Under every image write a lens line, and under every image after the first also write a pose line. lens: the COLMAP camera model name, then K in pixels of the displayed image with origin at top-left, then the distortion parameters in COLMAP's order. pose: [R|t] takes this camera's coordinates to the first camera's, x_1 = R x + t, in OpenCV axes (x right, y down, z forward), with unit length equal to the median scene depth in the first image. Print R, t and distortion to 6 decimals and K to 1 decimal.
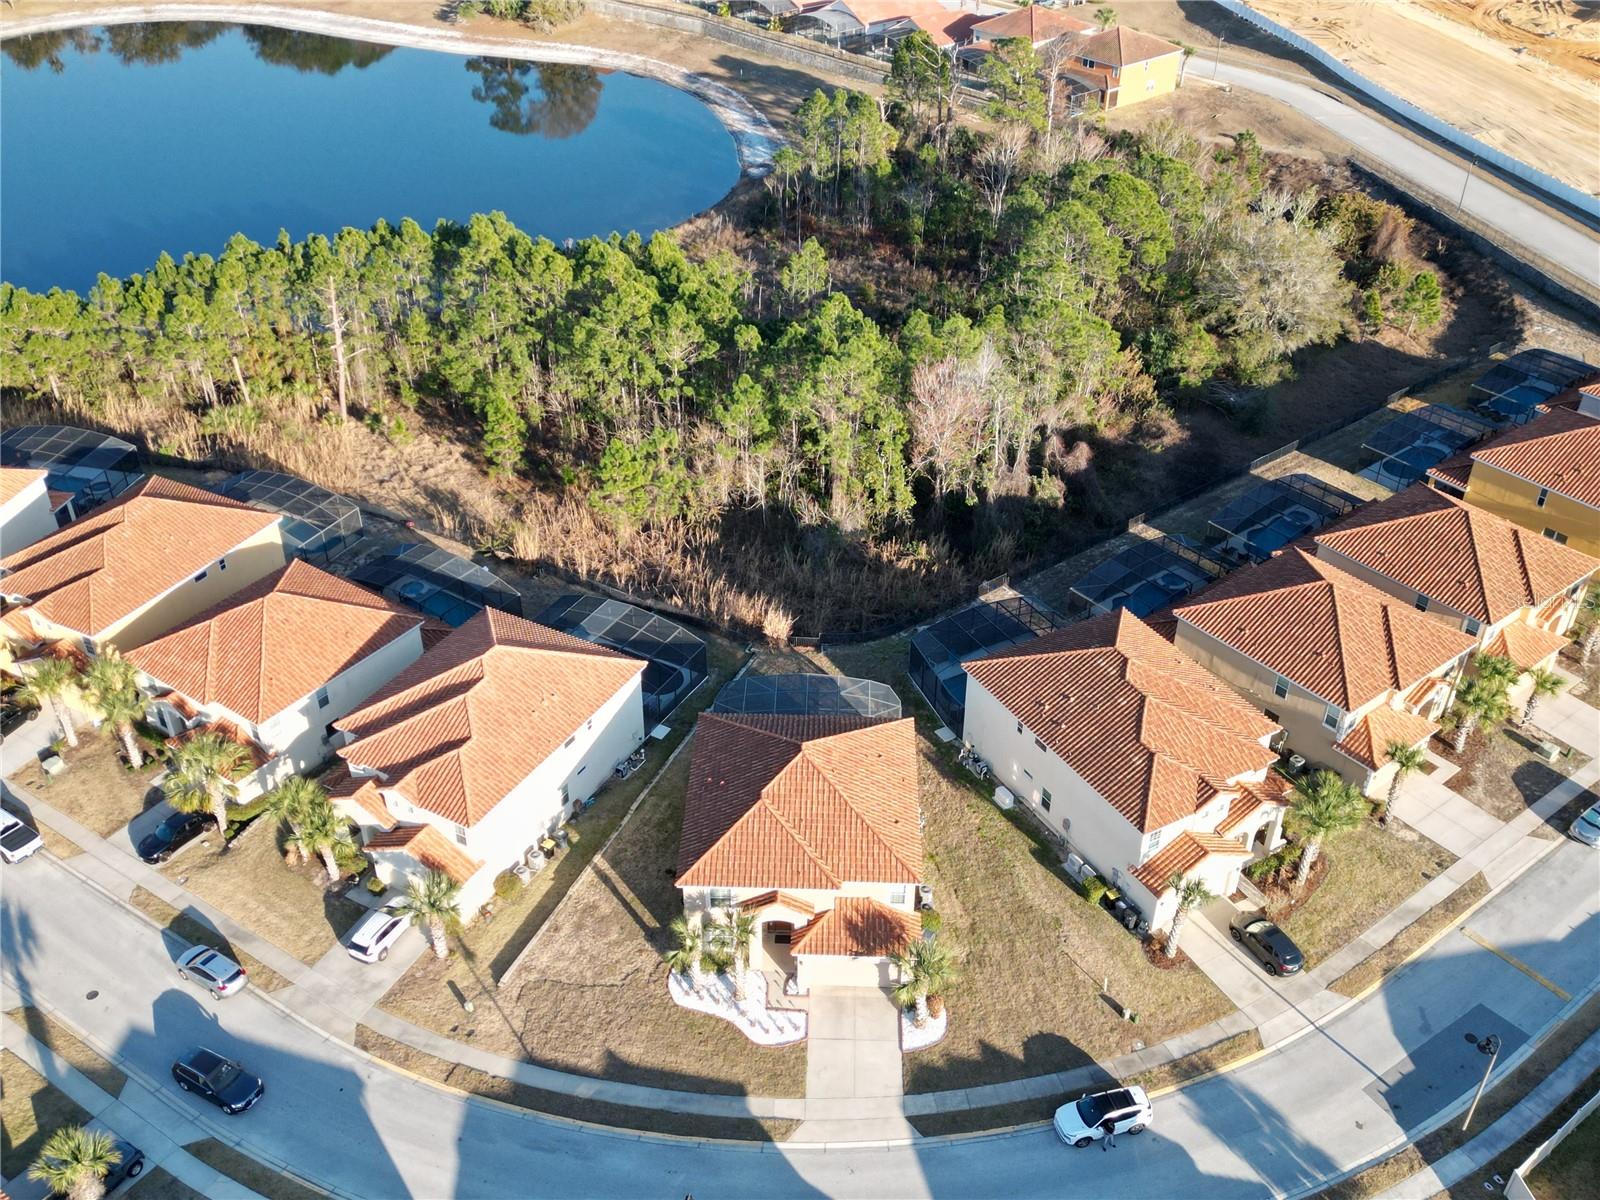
lens RADIAL K [[1458.5, 0, 800.0], [0, 1458.5, 600.0], [0, 0, 1]] dist [0.062335, -0.016167]
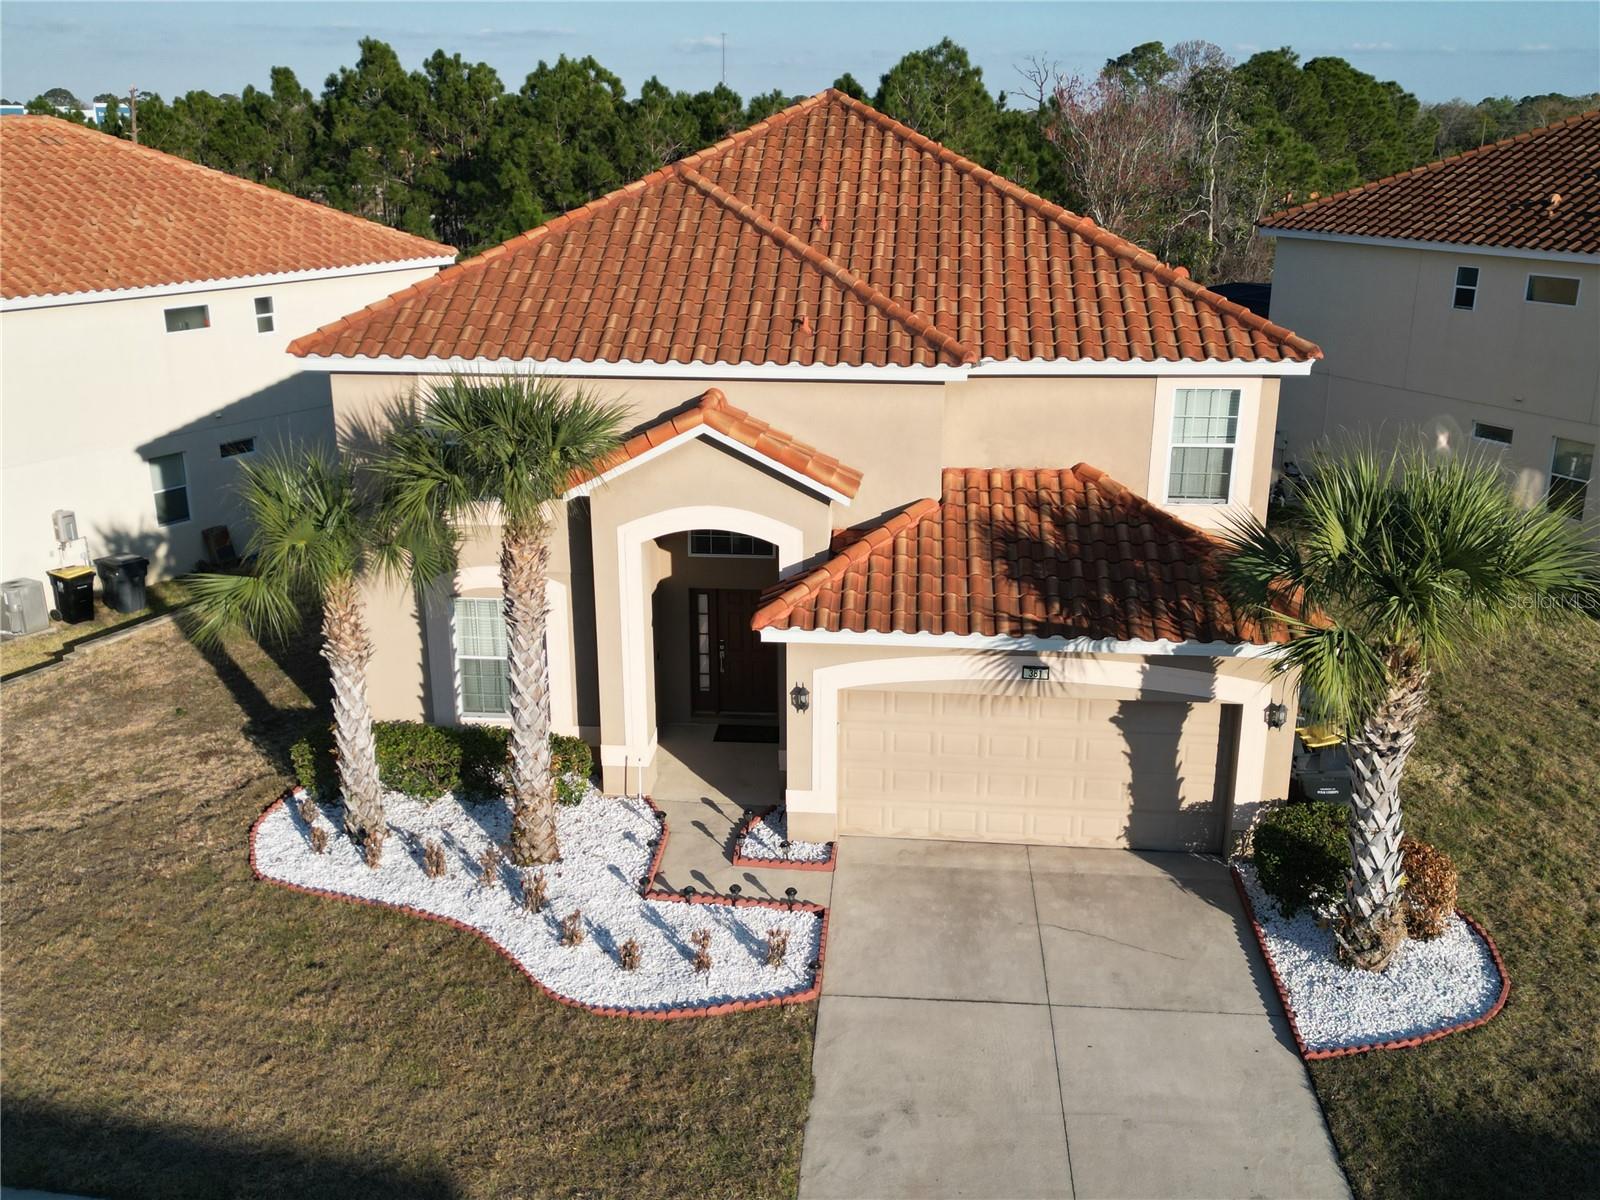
lens RADIAL K [[1458.5, 0, 800.0], [0, 1458.5, 600.0], [0, 0, 1]] dist [0.062335, -0.016167]
pose [[0.998844, 0.013652, -0.046092, 0.011164], [-0.026787, 0.954236, -0.297851, 0.300151], [0.039916, 0.298742, 0.953499, 0.765852]]
